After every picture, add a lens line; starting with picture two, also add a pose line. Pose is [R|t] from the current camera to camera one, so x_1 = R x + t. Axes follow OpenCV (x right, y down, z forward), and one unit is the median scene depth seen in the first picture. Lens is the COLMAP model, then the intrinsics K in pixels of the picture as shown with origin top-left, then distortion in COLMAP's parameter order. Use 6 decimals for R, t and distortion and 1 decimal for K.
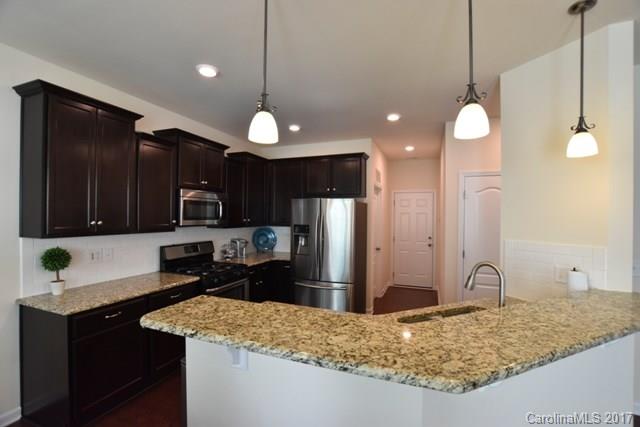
lens RADIAL K [[285.3, 0, 320.0], [0, 285.3, 213.5], [0, 0, 1]] dist [-0.017247, 0.000408]
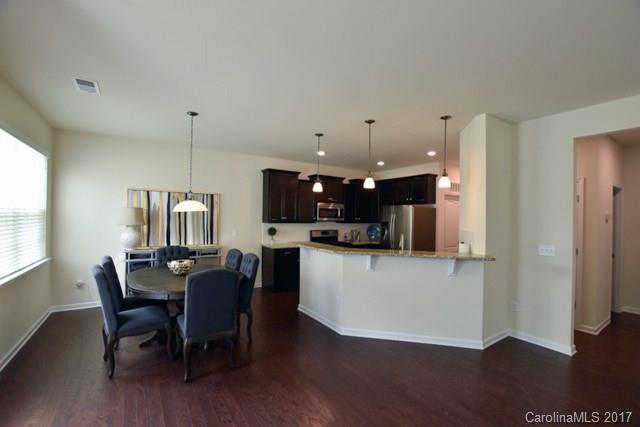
lens RADIAL K [[285.3, 0, 320.0], [0, 285.3, 213.5], [0, 0, 1]] dist [-0.017247, 0.000408]
pose [[0.814083, -0.000635, -0.580749, 0.723947], [-0.005837, 0.999940, -0.009276, 0.010626], [0.580720, 0.010941, 0.814030, -0.681465]]
